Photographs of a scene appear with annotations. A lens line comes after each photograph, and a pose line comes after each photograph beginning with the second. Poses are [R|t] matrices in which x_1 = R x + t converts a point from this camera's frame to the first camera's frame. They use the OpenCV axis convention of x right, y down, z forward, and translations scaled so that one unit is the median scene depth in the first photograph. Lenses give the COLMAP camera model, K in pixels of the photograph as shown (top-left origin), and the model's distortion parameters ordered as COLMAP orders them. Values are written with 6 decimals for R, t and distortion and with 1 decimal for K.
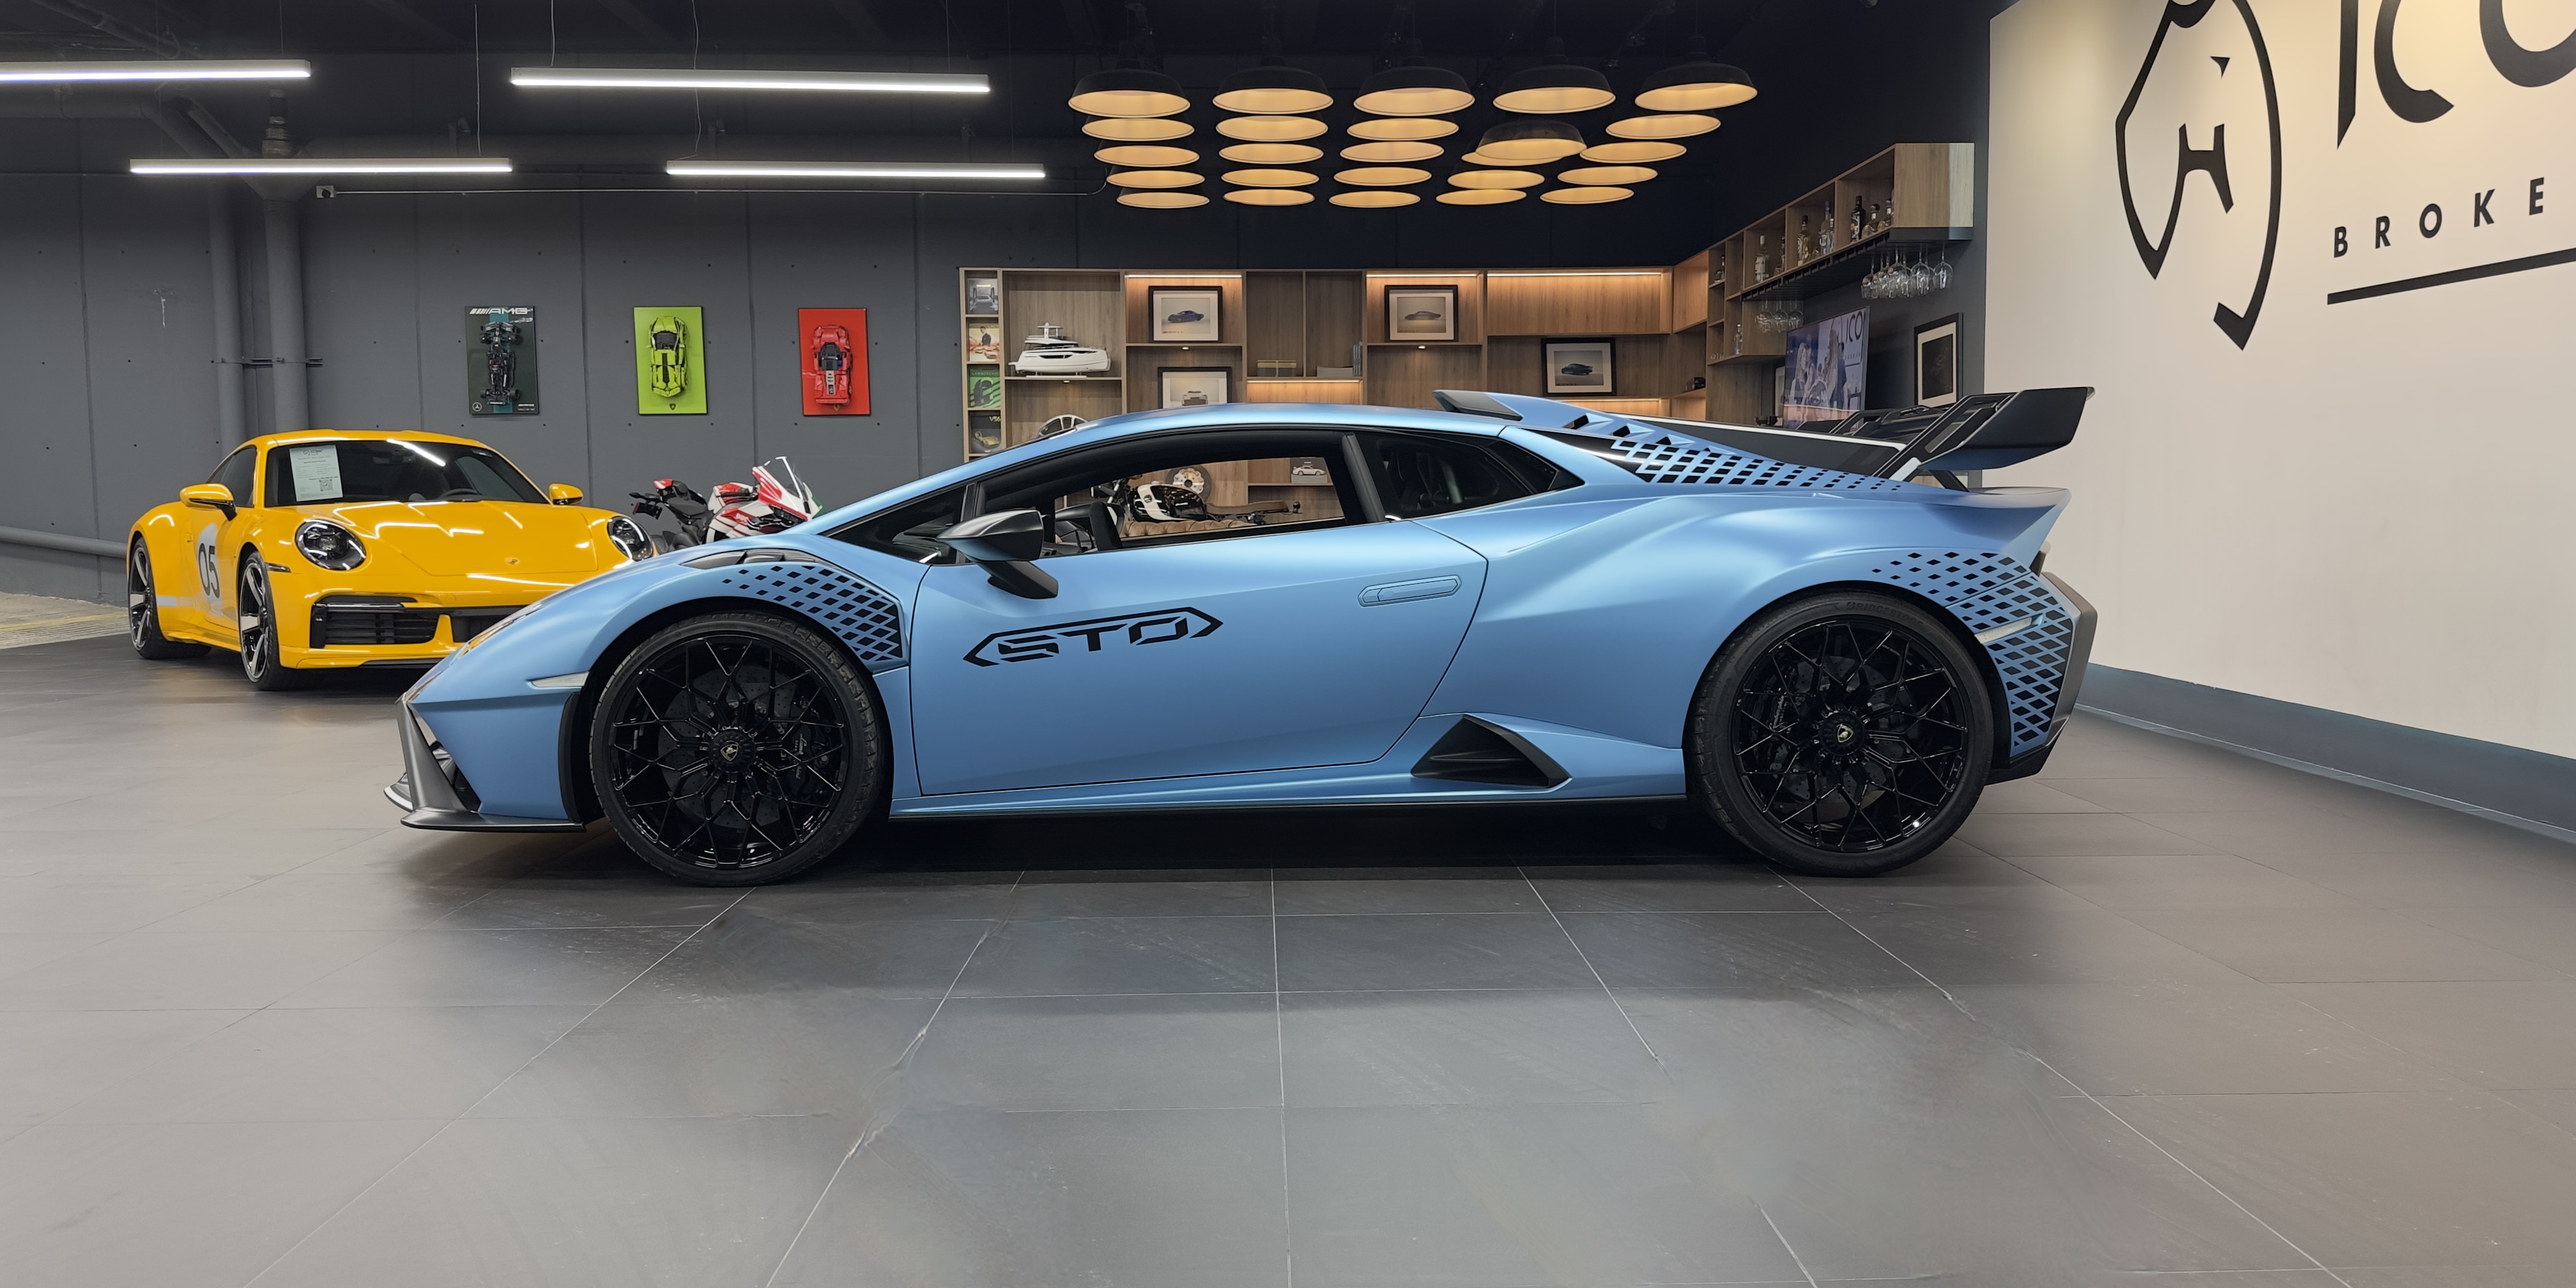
lens RADIAL K [[1812.5, 0, 1282.7], [0, 1812.5, 617.2], [0, 0, 1]] dist [0.003229, 0.002093]
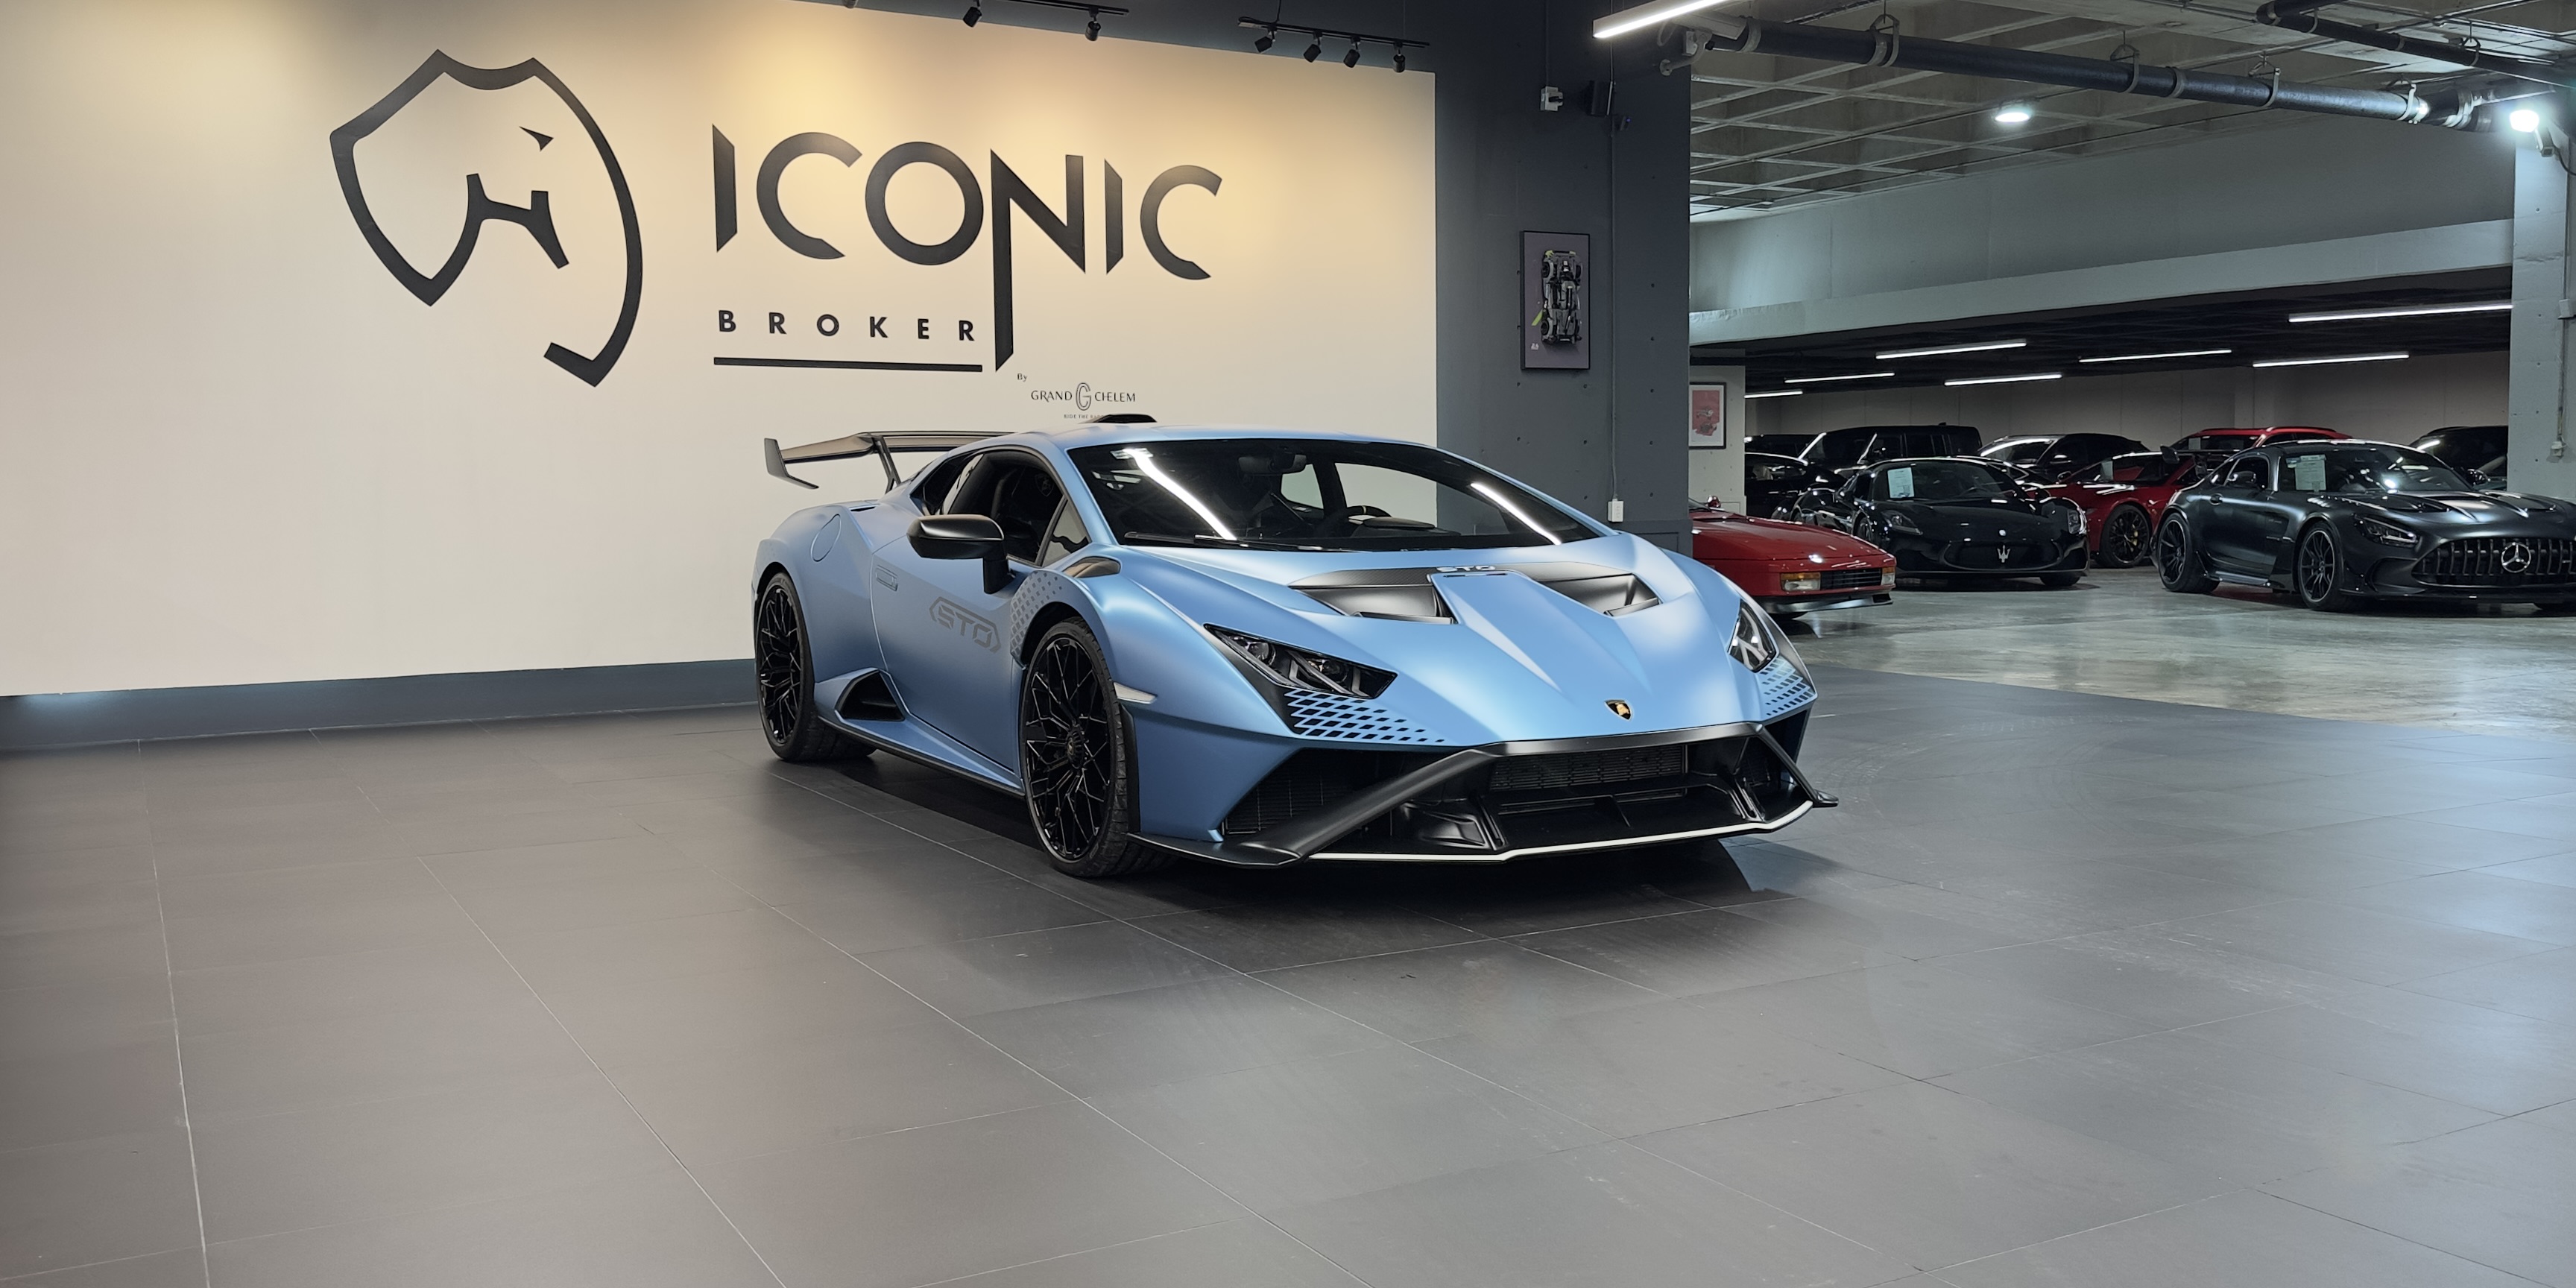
lens RADIAL K [[2128.8, 0, 1315.8], [0, 2128.8, 635.5], [0, 0, 1]] dist [0.259584, -0.583495]
pose [[-0.474564, -0.056149, 0.878428, -0.579314], [0.070868, 0.992286, 0.101713, -0.055366], [-0.877363, 0.110522, -0.466924, 0.739347]]
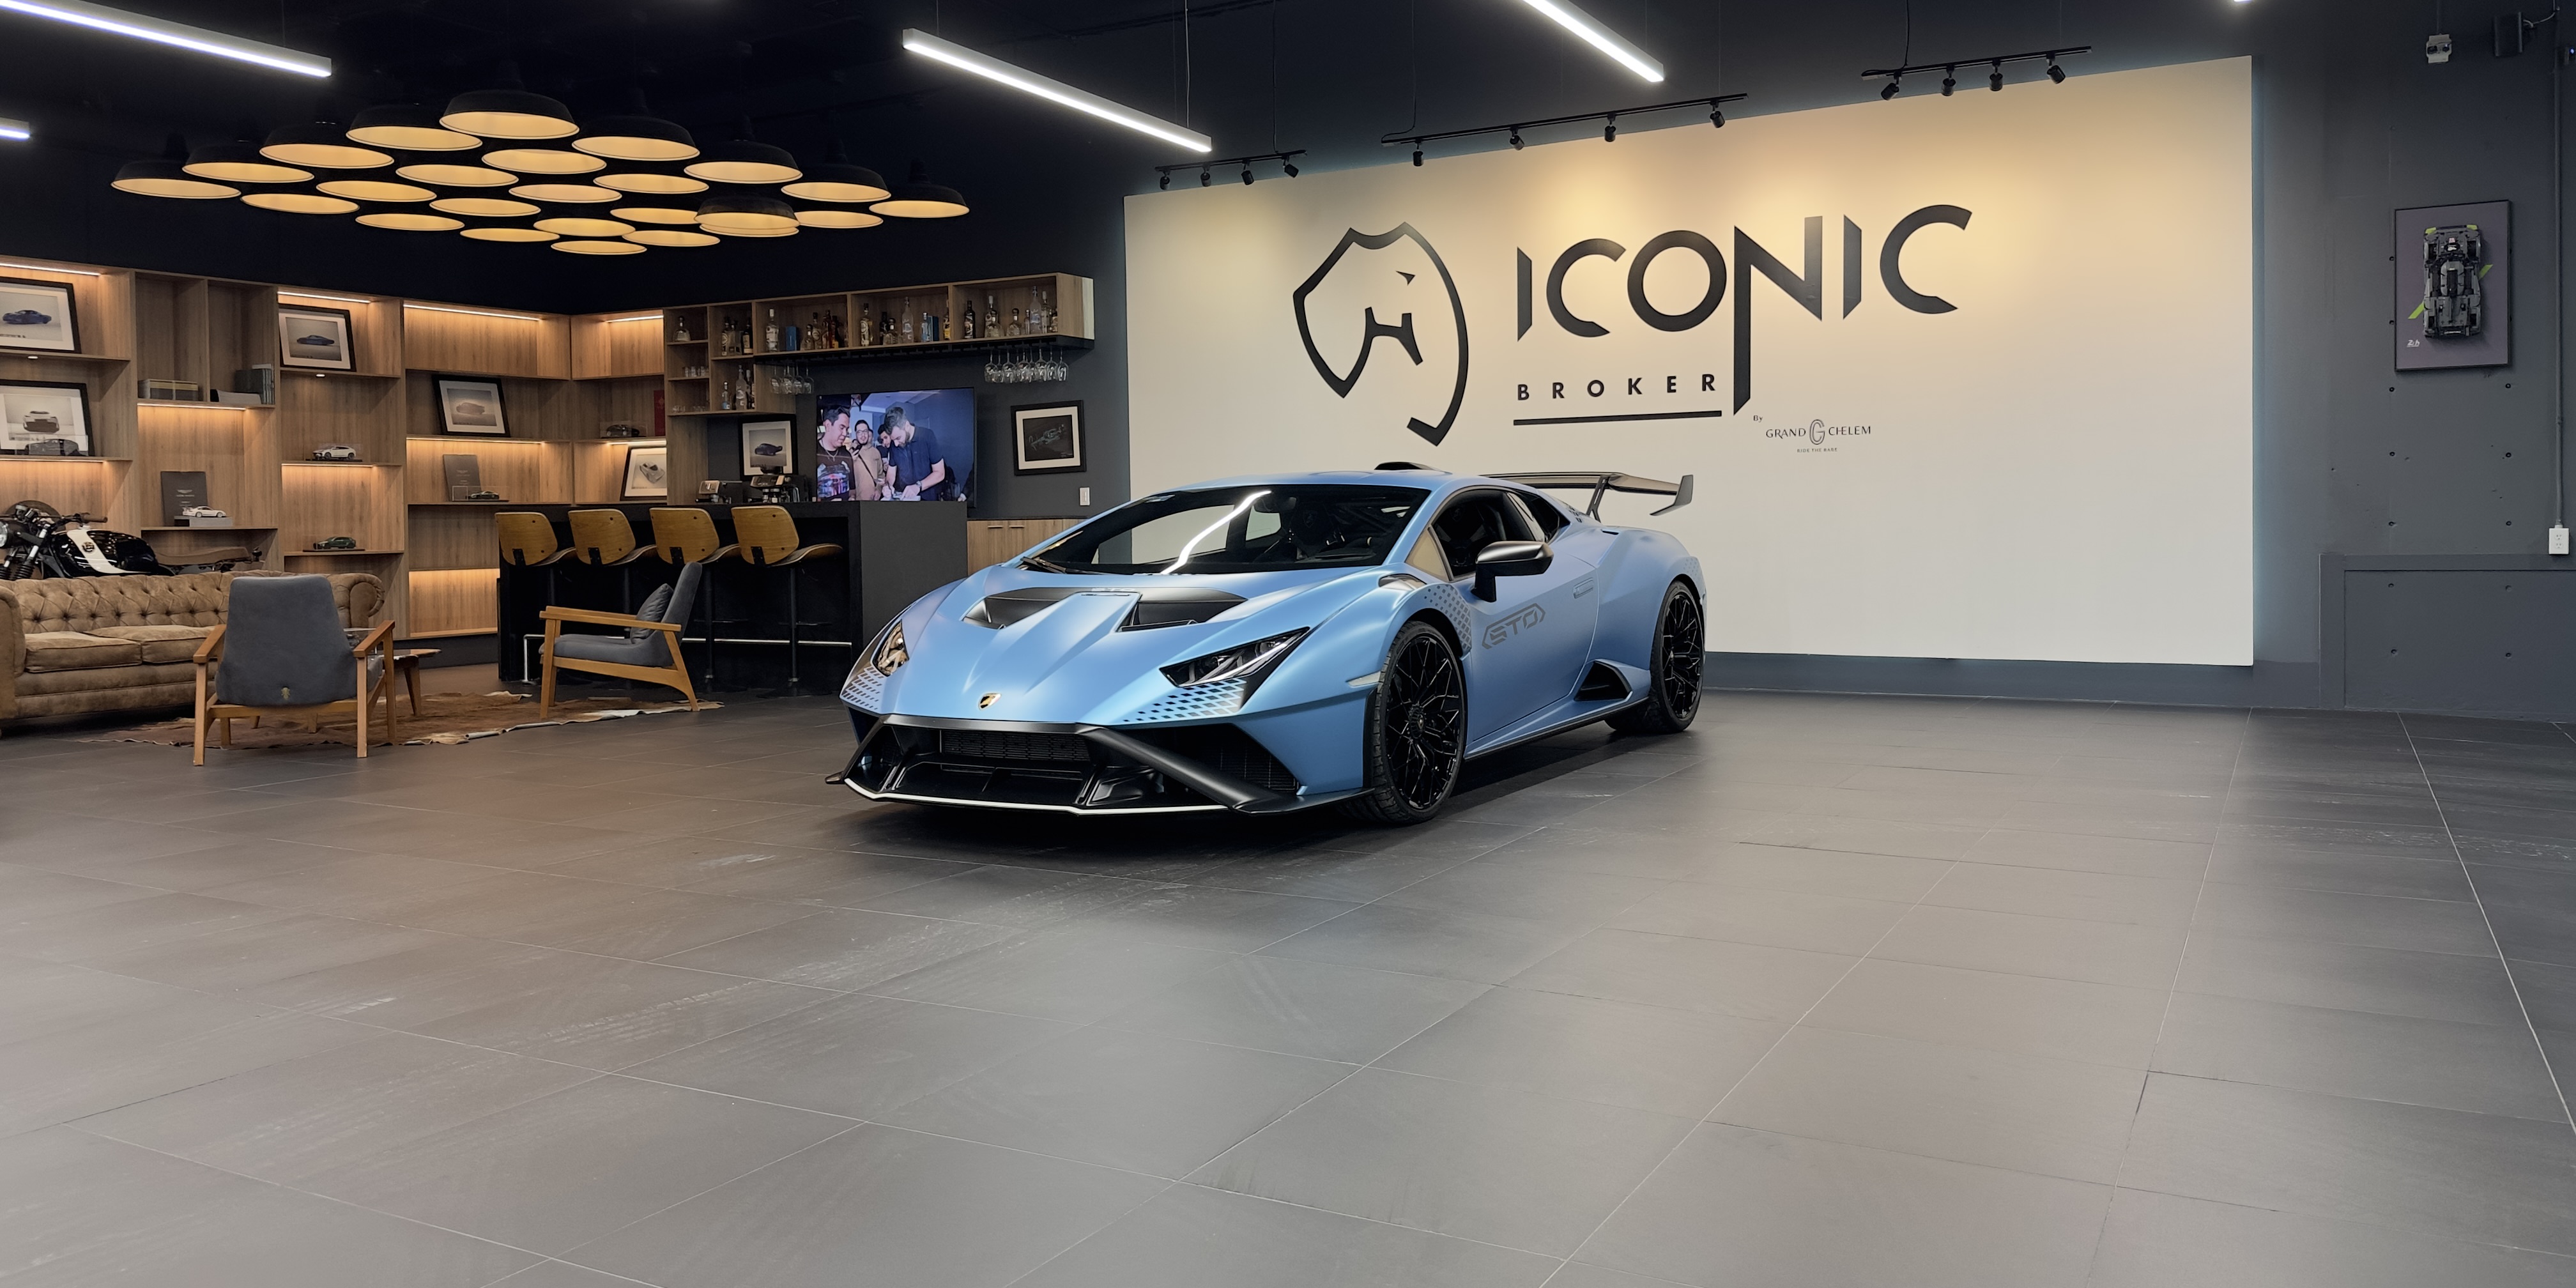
lens RADIAL K [[1789.6, 0, 1297.8], [0, 1789.6, 589.7], [0, 0, 1]] dist [0.202556, -0.246905]
pose [[0.501621, -0.036936, 0.864299, -0.590781], [0.069321, 0.997592, 0.002399, -0.013965], [-0.862306, 0.058711, 0.502973, 0.151380]]
